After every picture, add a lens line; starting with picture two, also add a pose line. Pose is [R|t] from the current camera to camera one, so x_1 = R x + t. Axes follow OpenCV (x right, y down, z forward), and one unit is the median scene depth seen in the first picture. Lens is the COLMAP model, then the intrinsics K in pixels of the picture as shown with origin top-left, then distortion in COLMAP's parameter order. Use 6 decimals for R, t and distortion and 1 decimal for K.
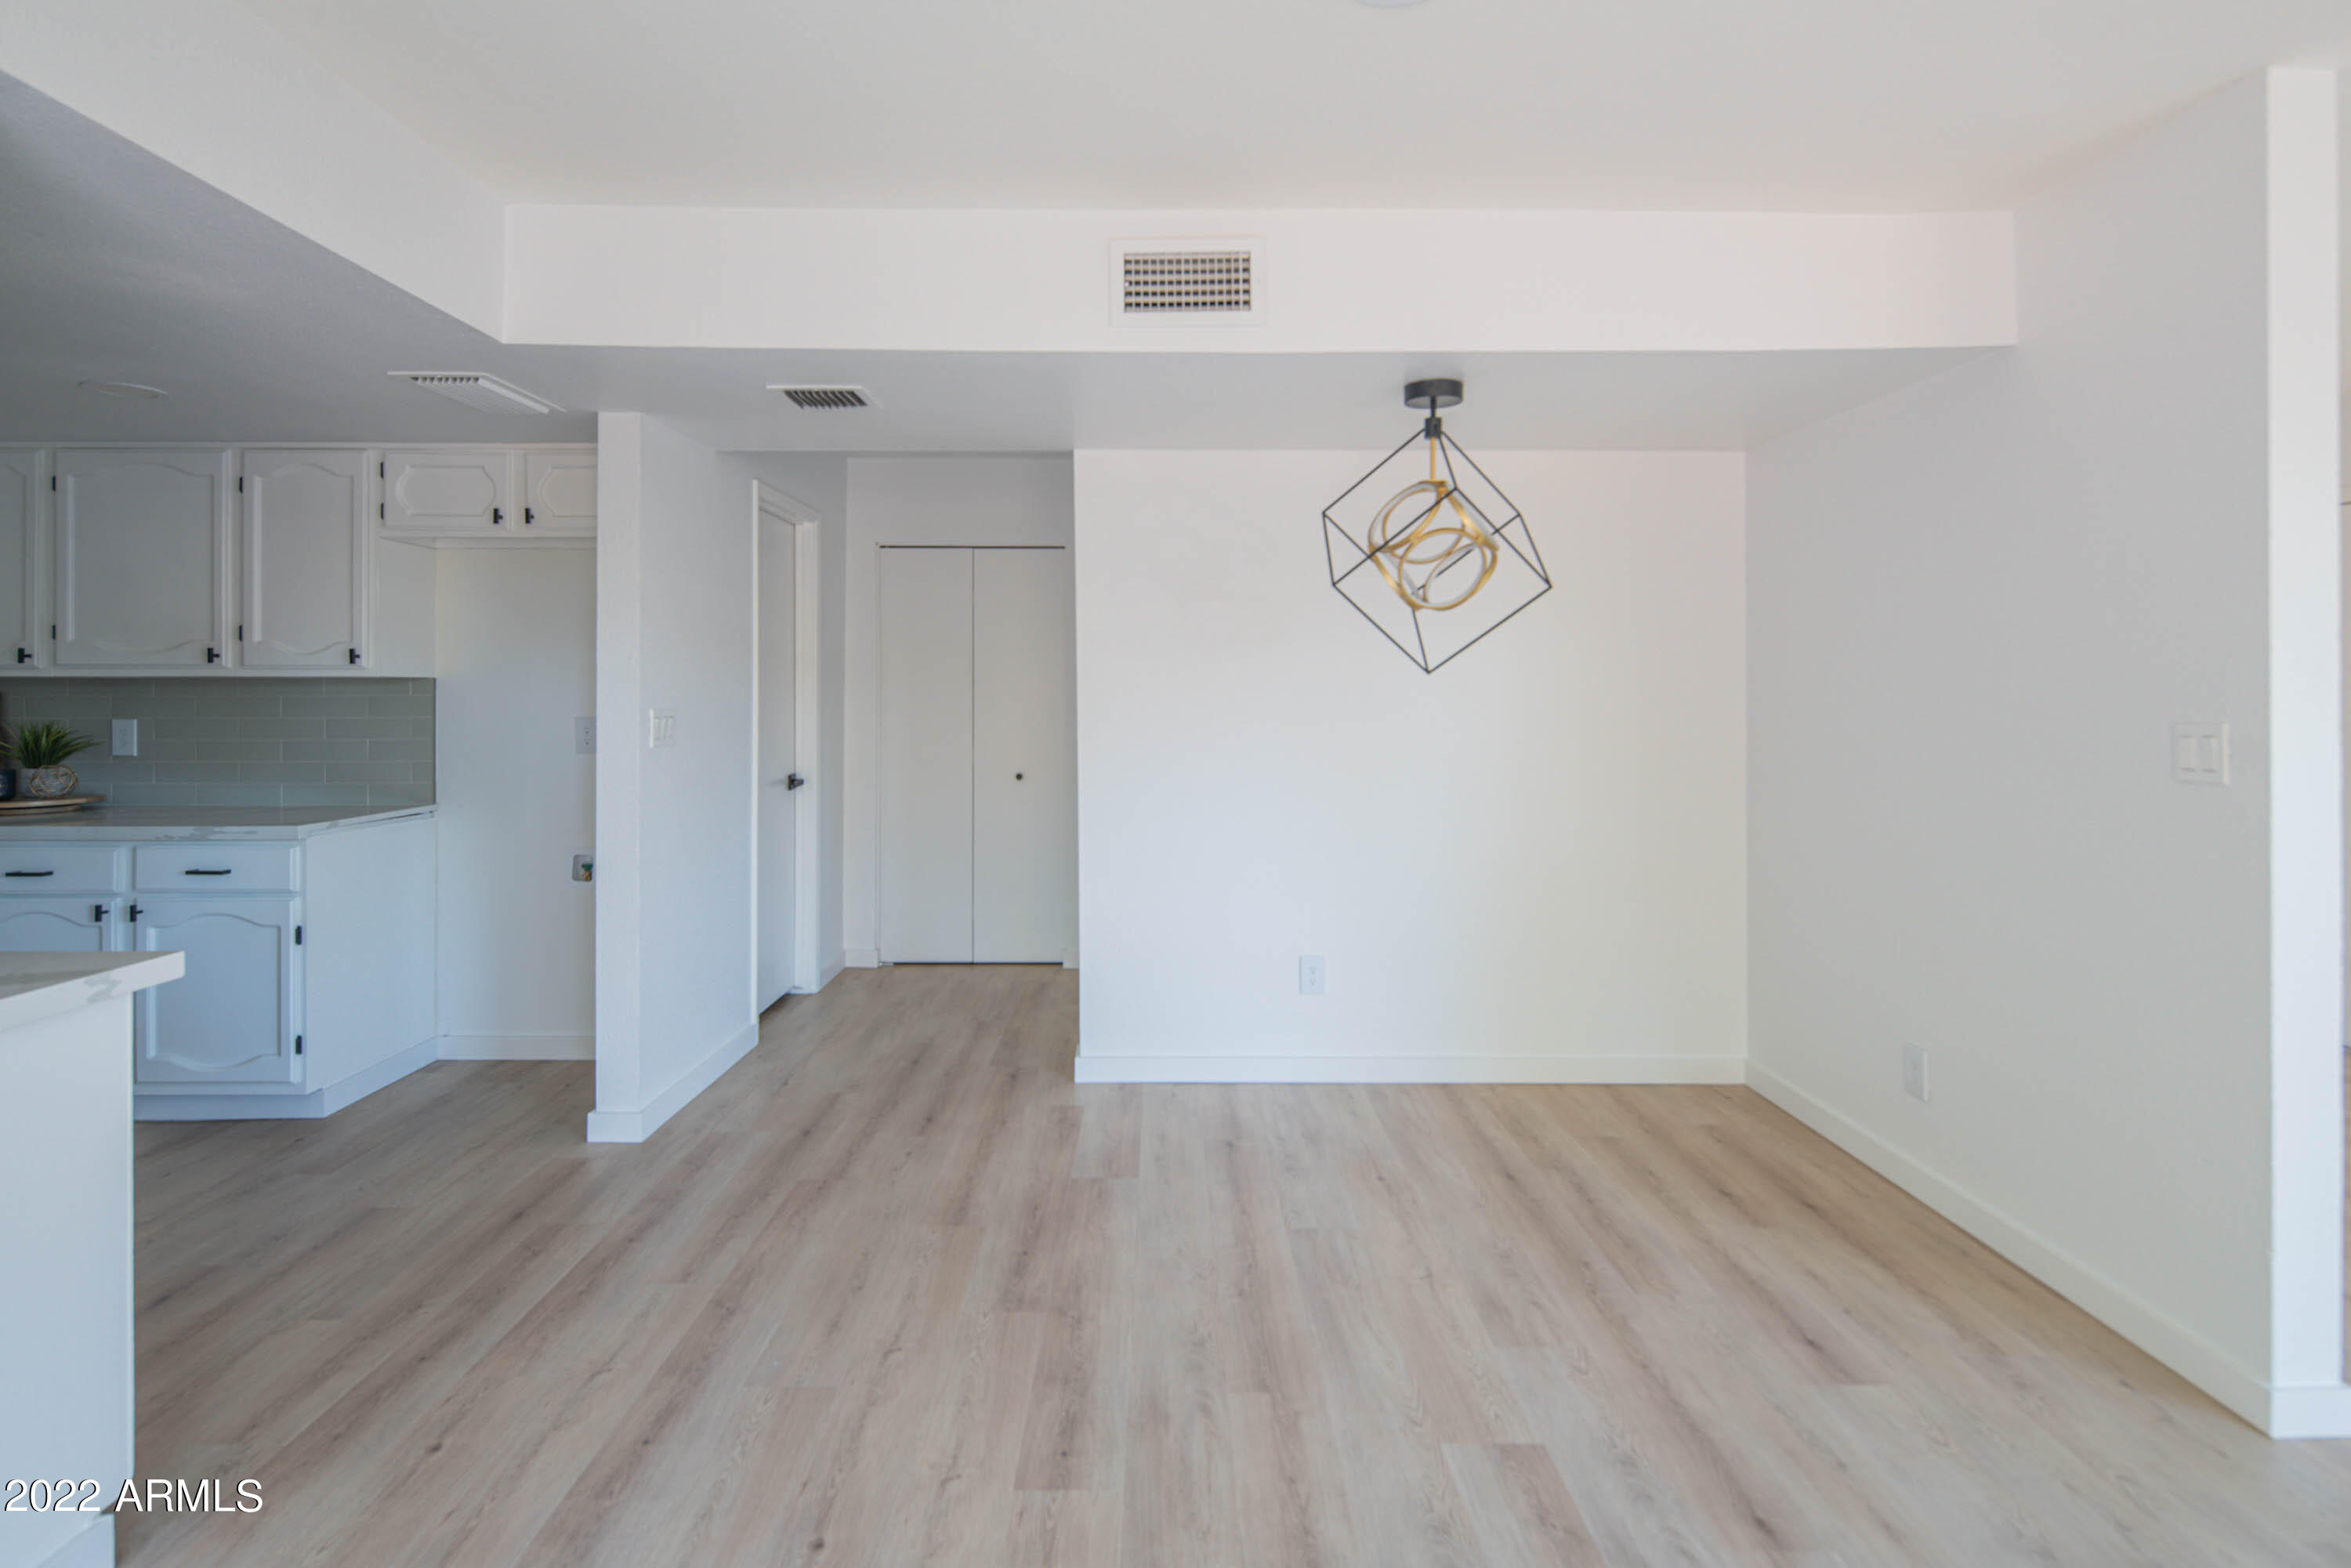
lens RADIAL K [[1150.4, 0, 1165.4], [0, 1150.4, 692.9], [0, 0, 1]] dist [0.005230, -0.001784]
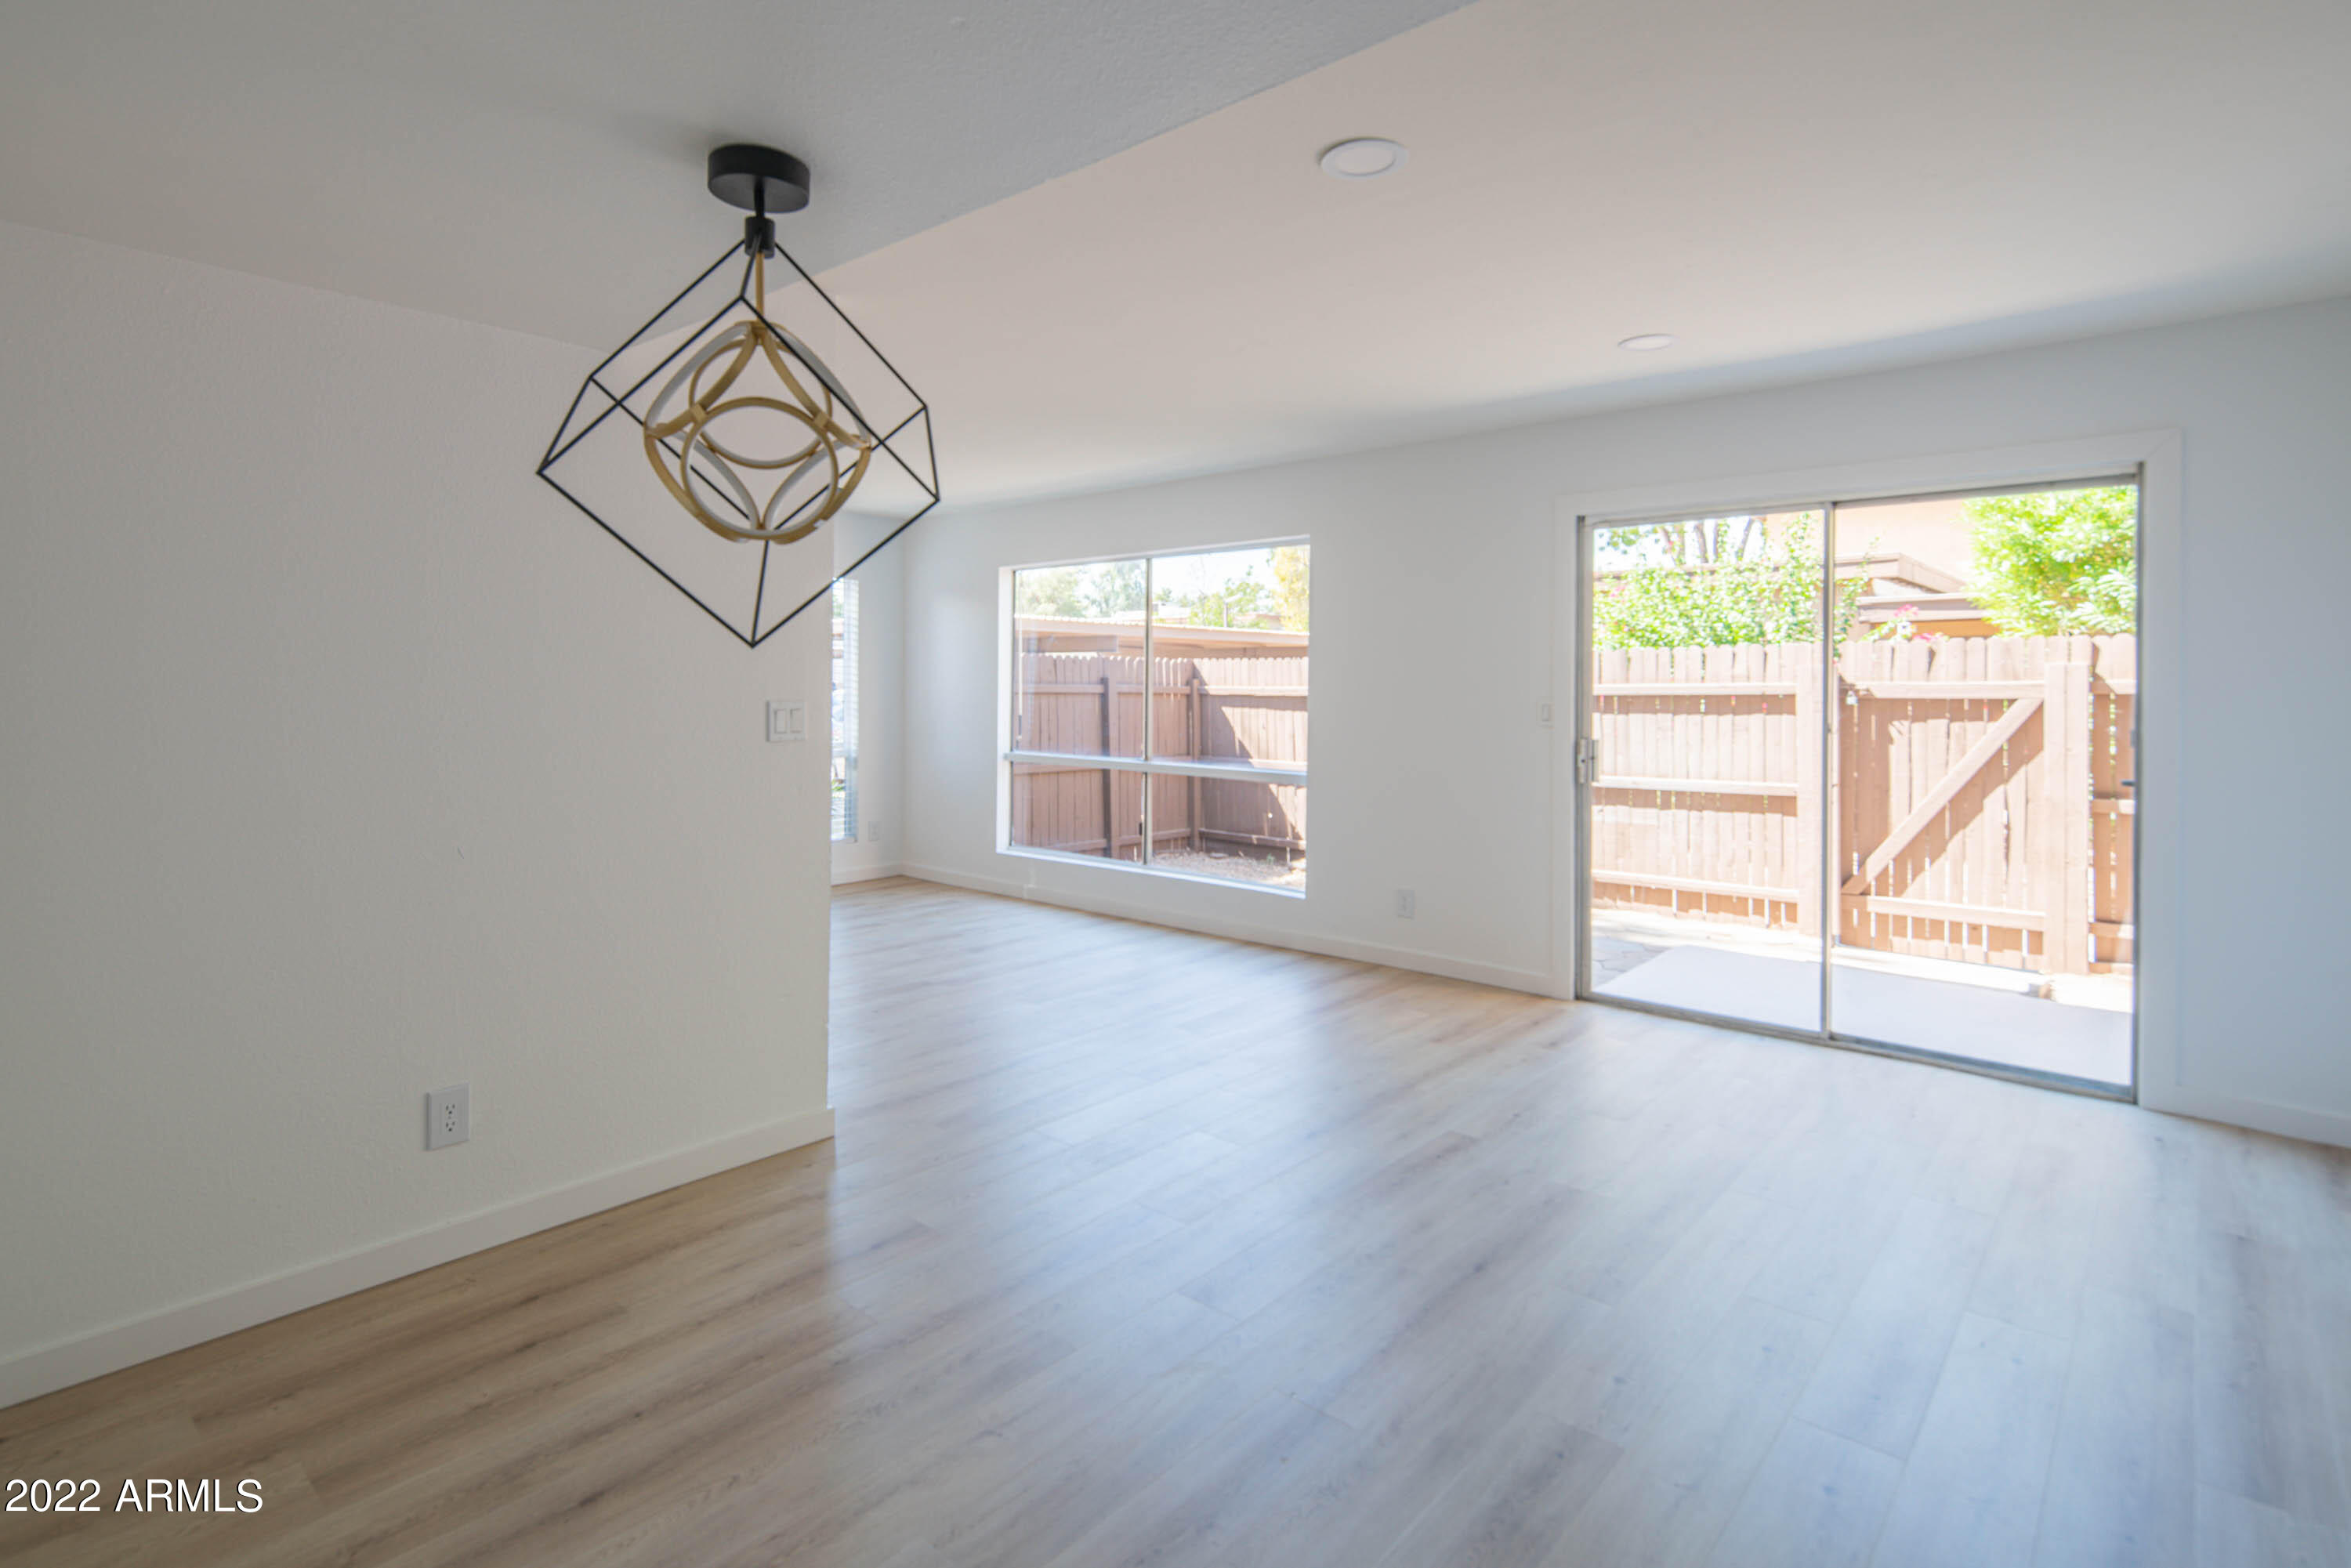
lens RADIAL K [[1150.4, 0, 1165.4], [0, 1150.4, 692.9], [0, 0, 1]] dist [0.005230, -0.001784]
pose [[-0.746280, -0.011722, 0.665529, -0.321371], [-0.009656, 0.999930, 0.006784, 0.000928], [-0.665562, -0.001364, -0.746342, 1.299845]]
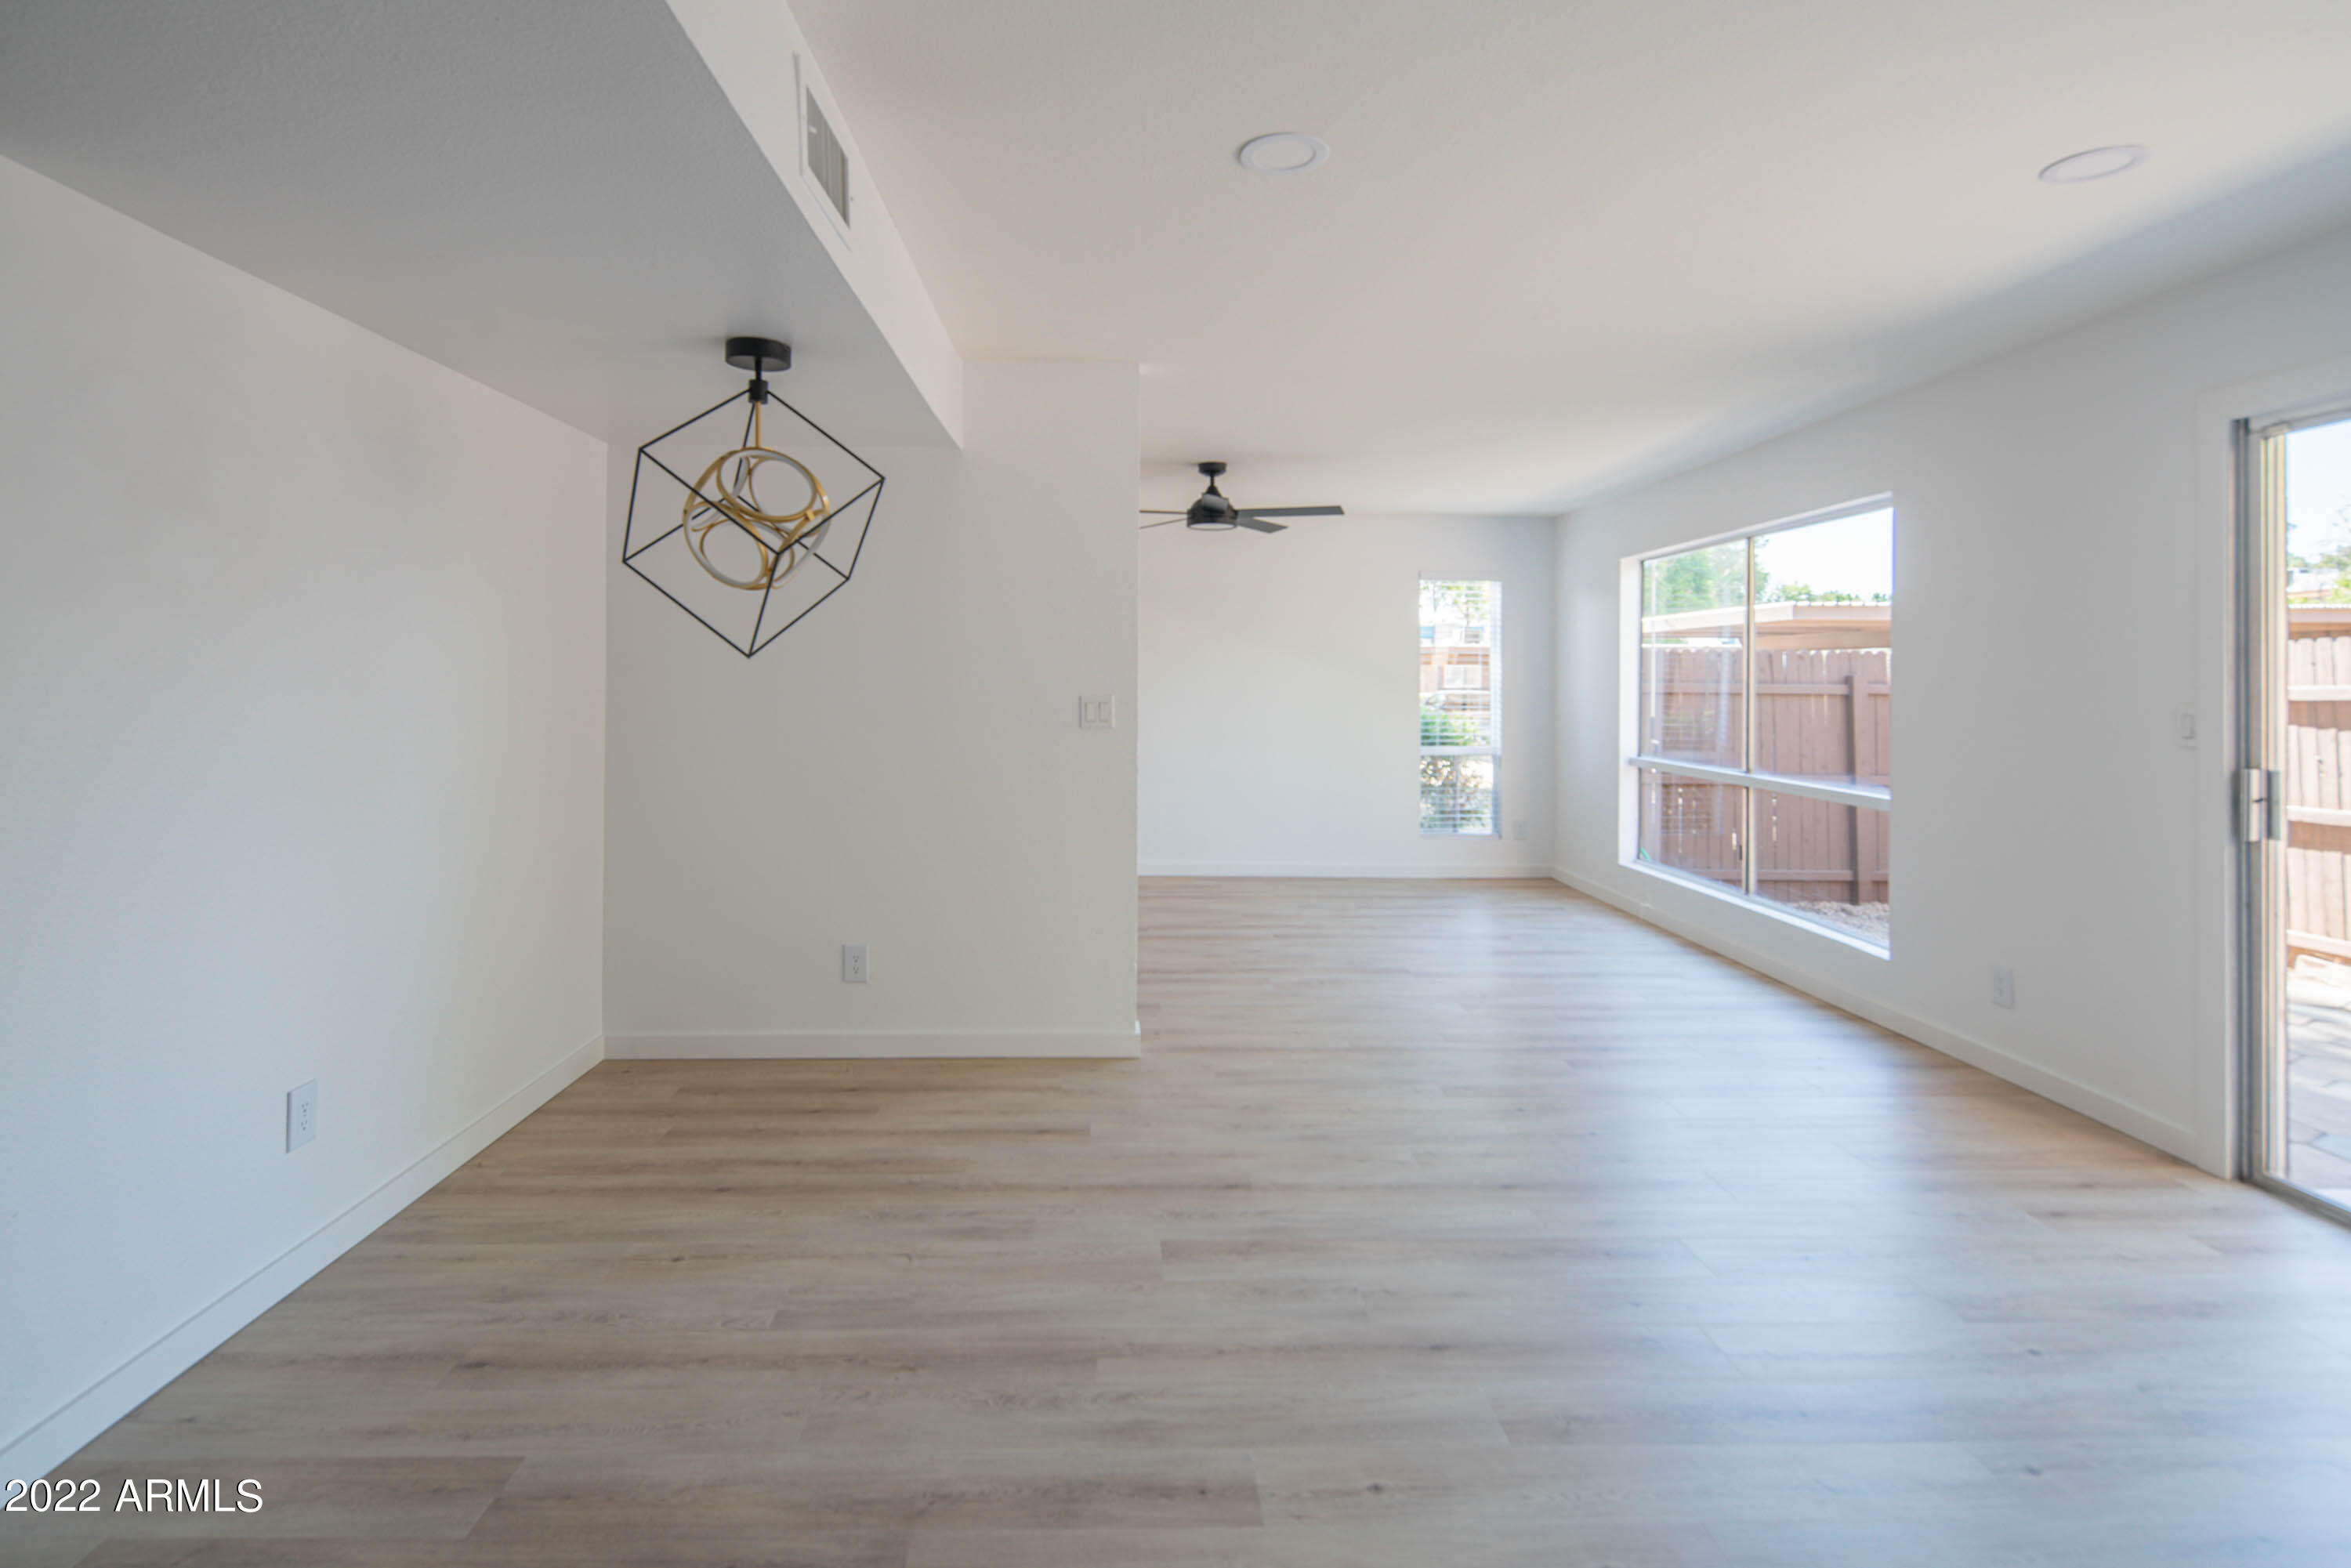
lens RADIAL K [[1138.8, 0, 1137.5], [0, 1138.8, 666.4], [0, 0, 1]] dist [0.003672, 0.000038]
pose [[-0.022717, 0.009706, 0.999695, -0.677417], [-0.007305, 0.999925, -0.009874, -0.003000], [-0.999715, -0.007527, -0.022644, 0.714096]]
